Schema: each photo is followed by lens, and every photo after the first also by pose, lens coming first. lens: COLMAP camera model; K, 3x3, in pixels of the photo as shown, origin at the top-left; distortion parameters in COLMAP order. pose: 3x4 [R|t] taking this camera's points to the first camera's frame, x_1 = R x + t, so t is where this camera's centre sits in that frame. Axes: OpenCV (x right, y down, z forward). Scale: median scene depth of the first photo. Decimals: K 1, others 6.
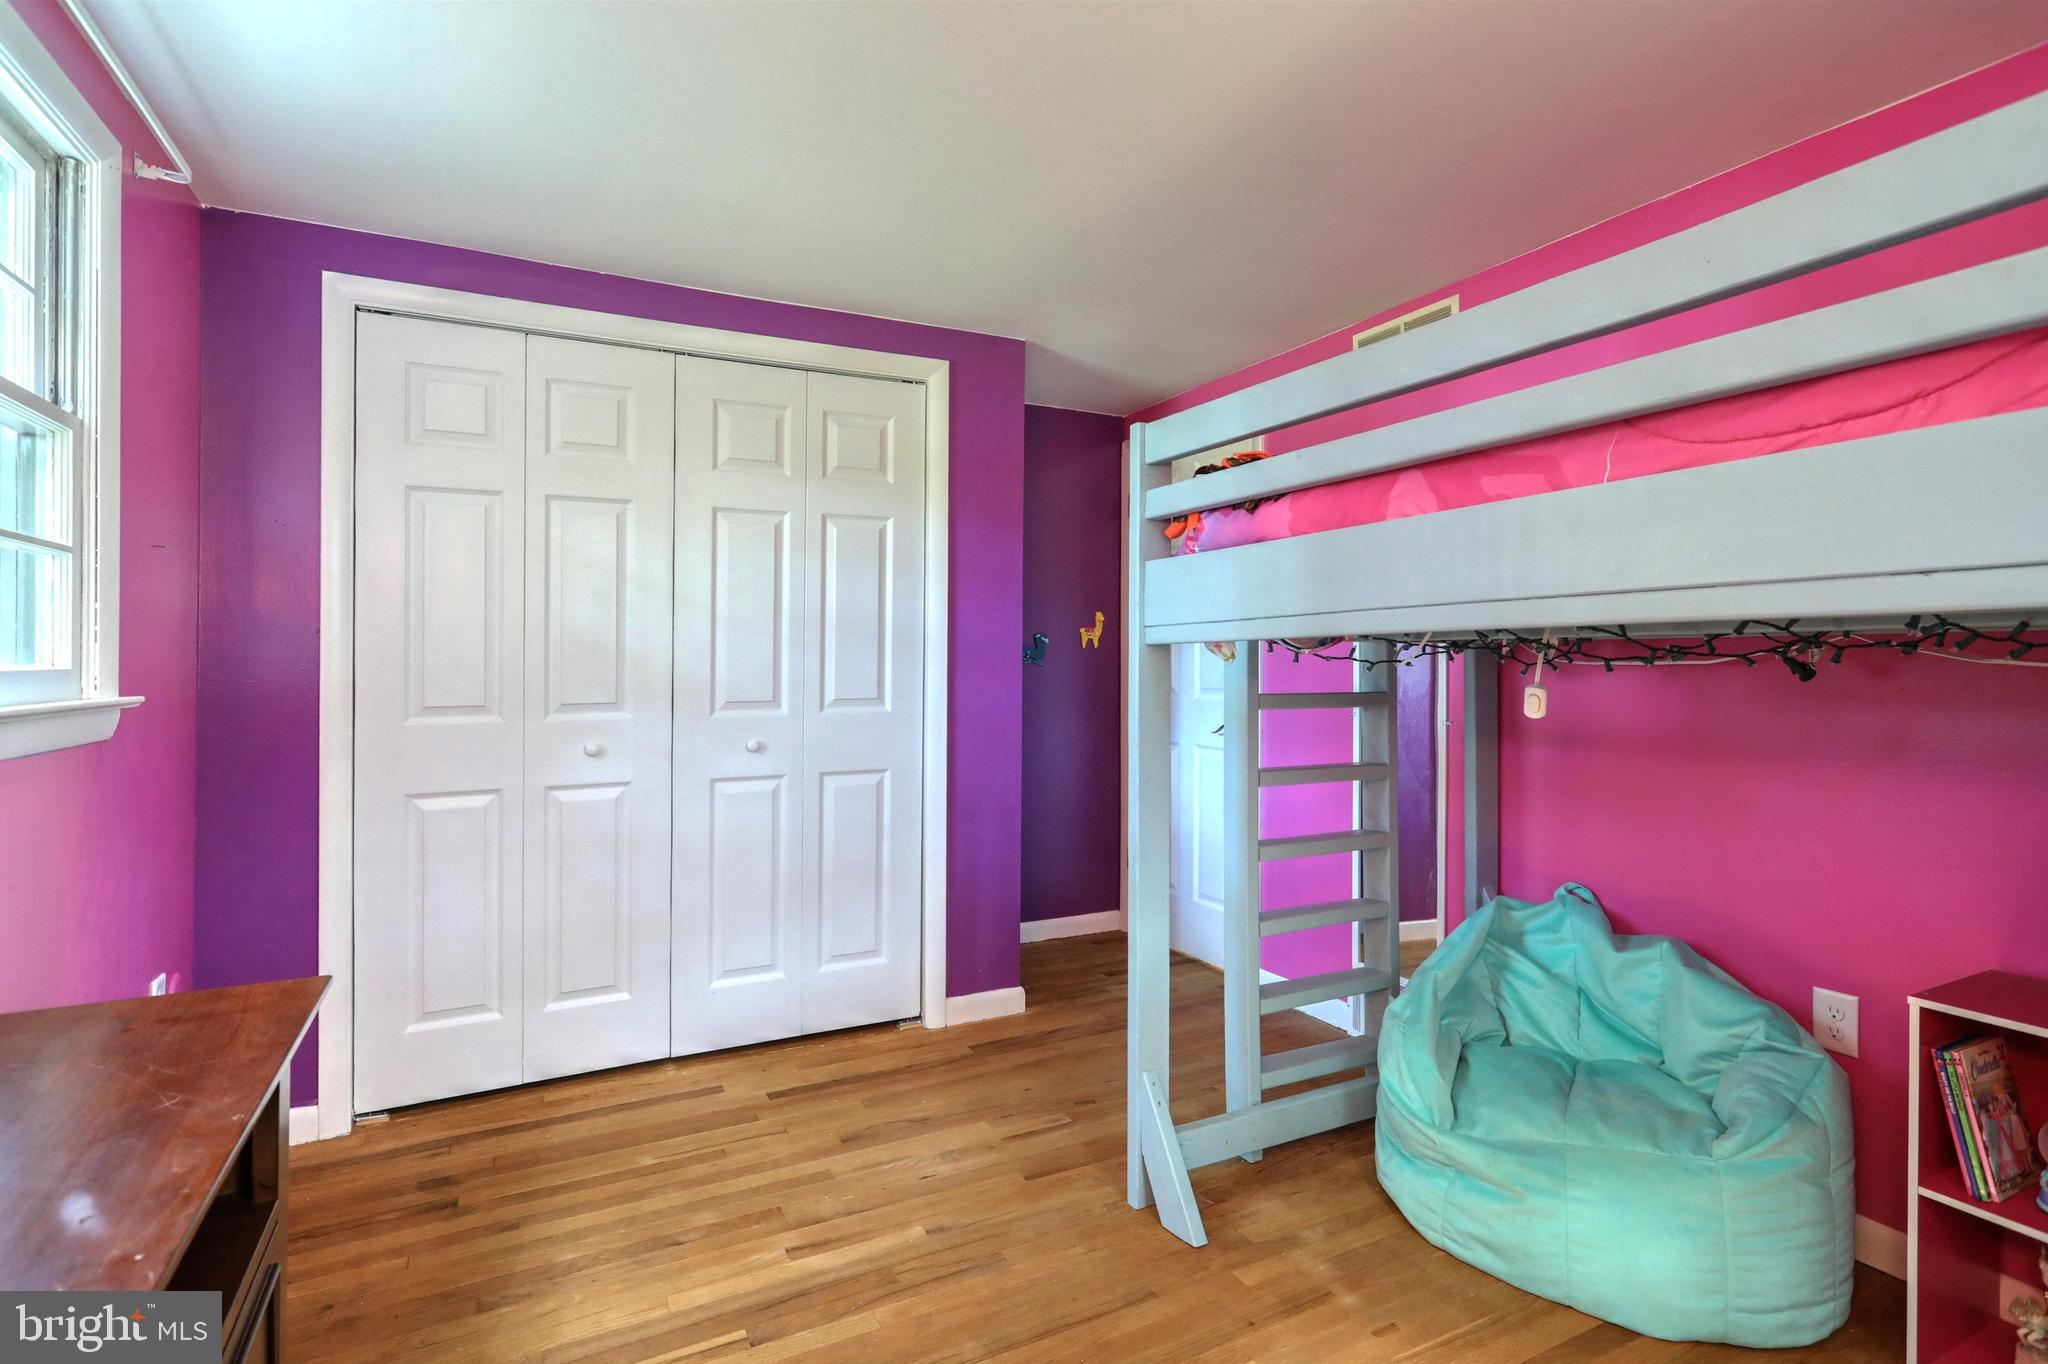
lens RADIAL K [[976.1, 0, 1038.3], [0, 976.1, 652.0], [0, 0, 1]] dist [0.001226, -0.001345]
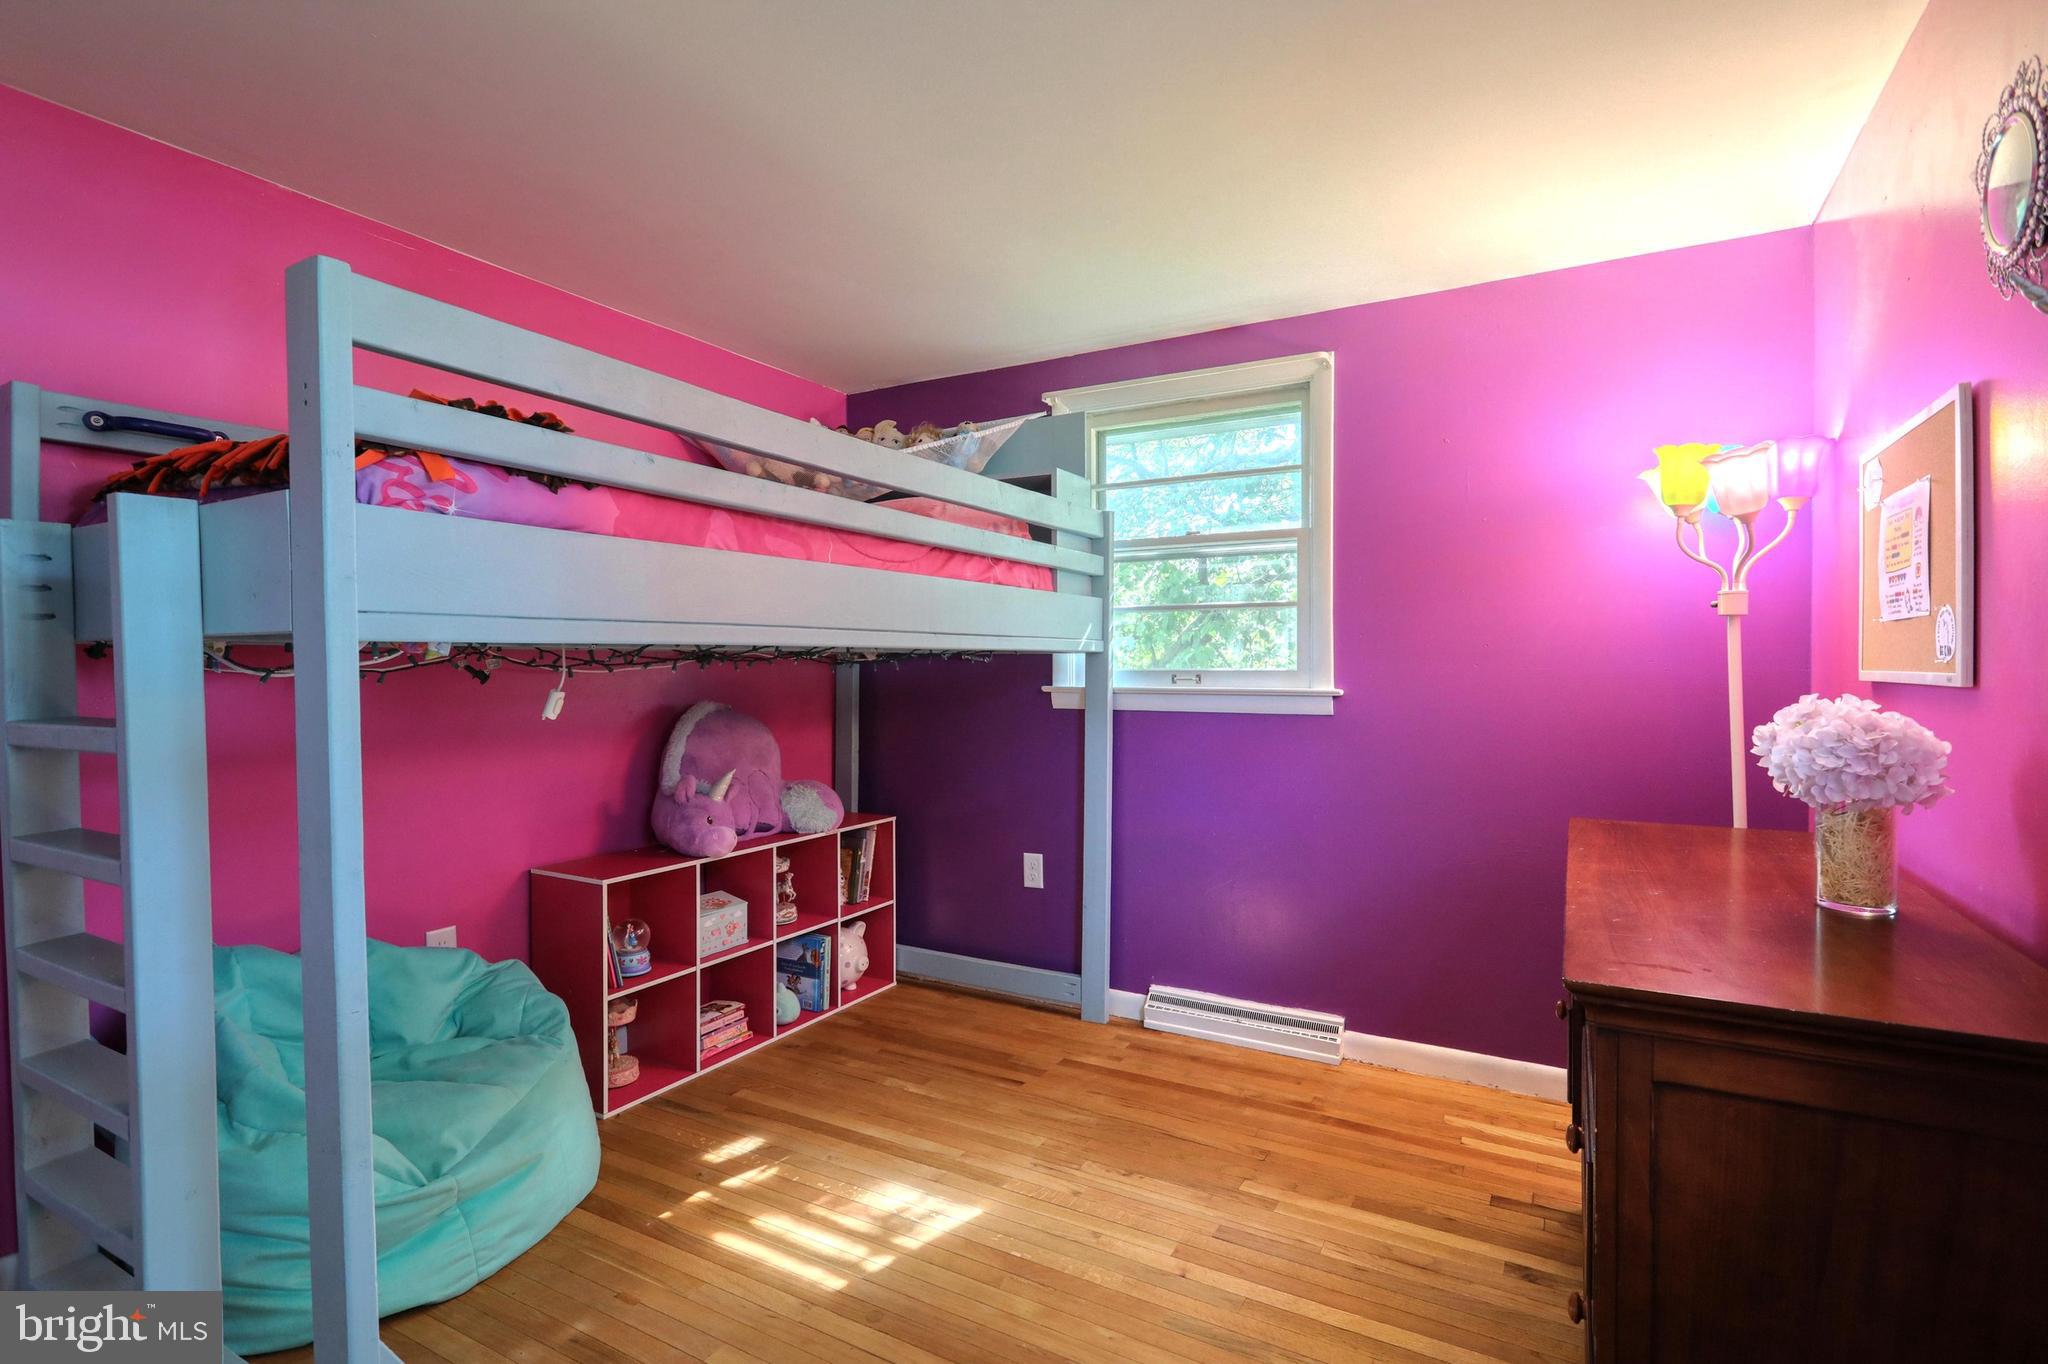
lens RADIAL K [[976.1, 0, 1028.2], [0, 976.1, 683.3], [0, 0, 1]] dist [0.001226, -0.001345]
pose [[-0.531915, -0.014141, 0.846679, -0.759600], [-0.009592, 0.999897, 0.010675, 0.009571], [-0.846743, -0.002443, -0.531996, 1.186031]]
